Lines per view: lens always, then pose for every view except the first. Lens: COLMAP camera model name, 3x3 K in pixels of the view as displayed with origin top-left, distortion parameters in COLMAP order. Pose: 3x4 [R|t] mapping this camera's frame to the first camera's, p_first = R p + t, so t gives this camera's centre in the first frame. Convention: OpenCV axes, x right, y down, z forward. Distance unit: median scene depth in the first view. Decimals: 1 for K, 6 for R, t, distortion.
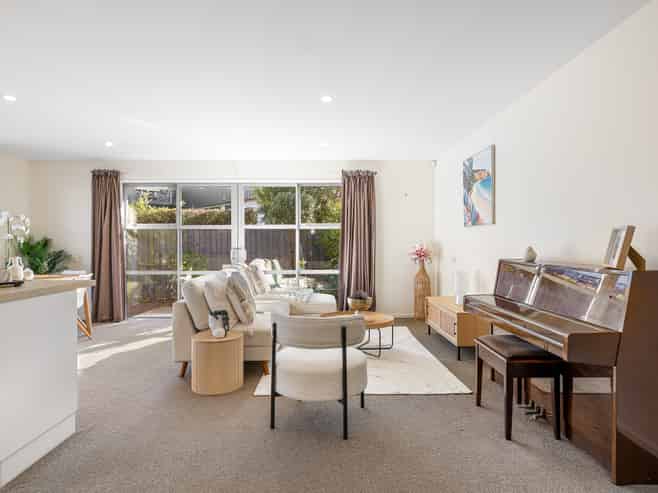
lens RADIAL K [[402.0, 0, 329.0], [0, 402.0, 246.5], [0, 0, 1]] dist [0.001698, 0.000632]
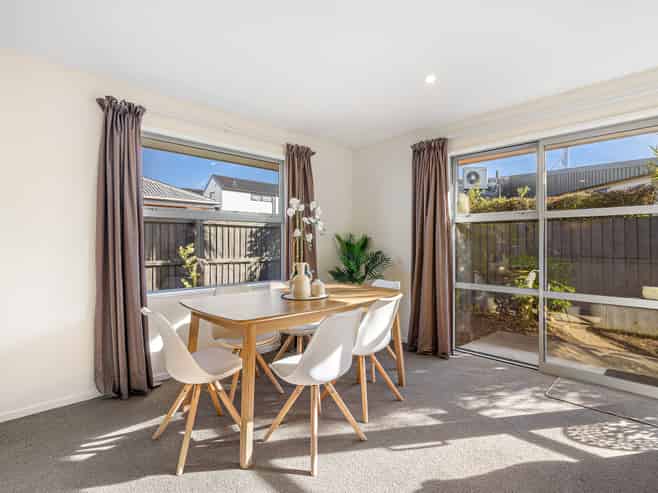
lens RADIAL K [[333.8, 0, 329.0], [0, 333.8, 246.5], [0, 0, 1]] dist [-0.001260, -0.000203]
pose [[0.681878, 0.004512, -0.731452, -0.239747], [-0.003702, 0.999989, 0.002718, -0.002057], [0.731456, 0.000854, 0.681888, 0.463086]]
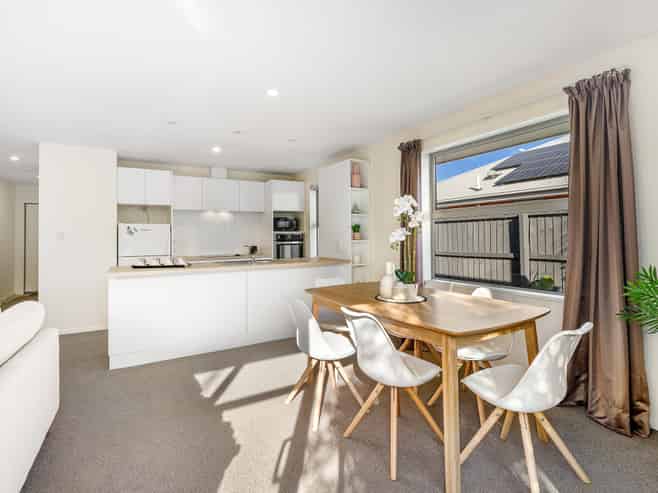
lens RADIAL K [[340.4, 0, 326.3], [0, 340.4, 234.5], [0, 0, 1]] dist [0.036960, -0.000106]
pose [[-0.878158, -0.000648, -0.478371, -0.296556], [0.002833, 0.999975, -0.006555, -0.014035], [0.478363, -0.007111, -0.878133, 1.033405]]
